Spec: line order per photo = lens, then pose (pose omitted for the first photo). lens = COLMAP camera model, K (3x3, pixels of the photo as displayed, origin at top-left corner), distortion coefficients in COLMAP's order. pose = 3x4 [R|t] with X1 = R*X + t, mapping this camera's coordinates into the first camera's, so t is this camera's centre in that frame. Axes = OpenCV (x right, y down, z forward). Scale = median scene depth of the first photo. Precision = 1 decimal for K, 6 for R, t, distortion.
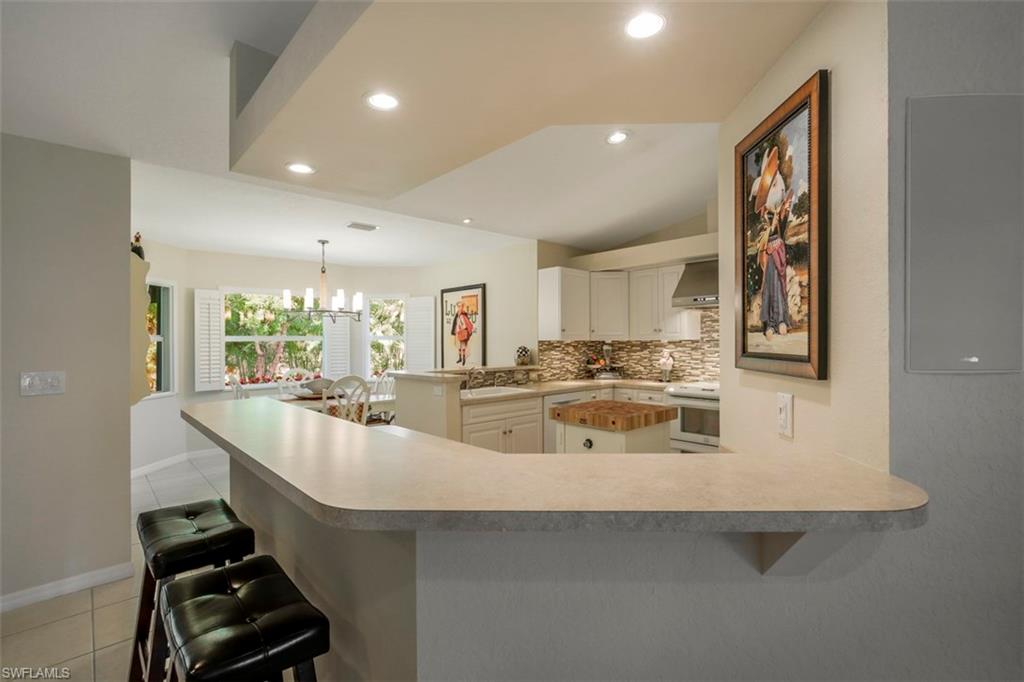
lens RADIAL K [[471.4, 0, 514.2], [0, 471.4, 337.8], [0, 0, 1]] dist [-0.008450, -0.000178]
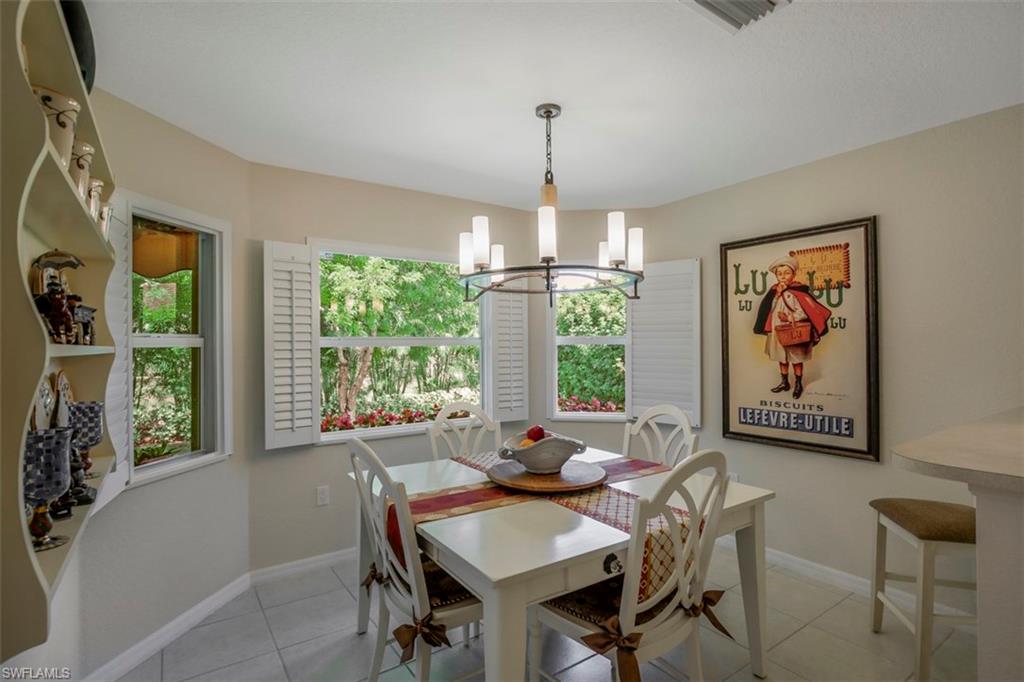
lens RADIAL K [[512.4, 0, 521.1], [0, 512.4, 342.8], [0, 0, 1]] dist [-0.003575, -0.000363]
pose [[0.991831, -0.000371, -0.127556, -0.371386], [0.000717, 0.999996, 0.002665, 0.002072], [0.127554, -0.002734, 0.991828, 0.540169]]
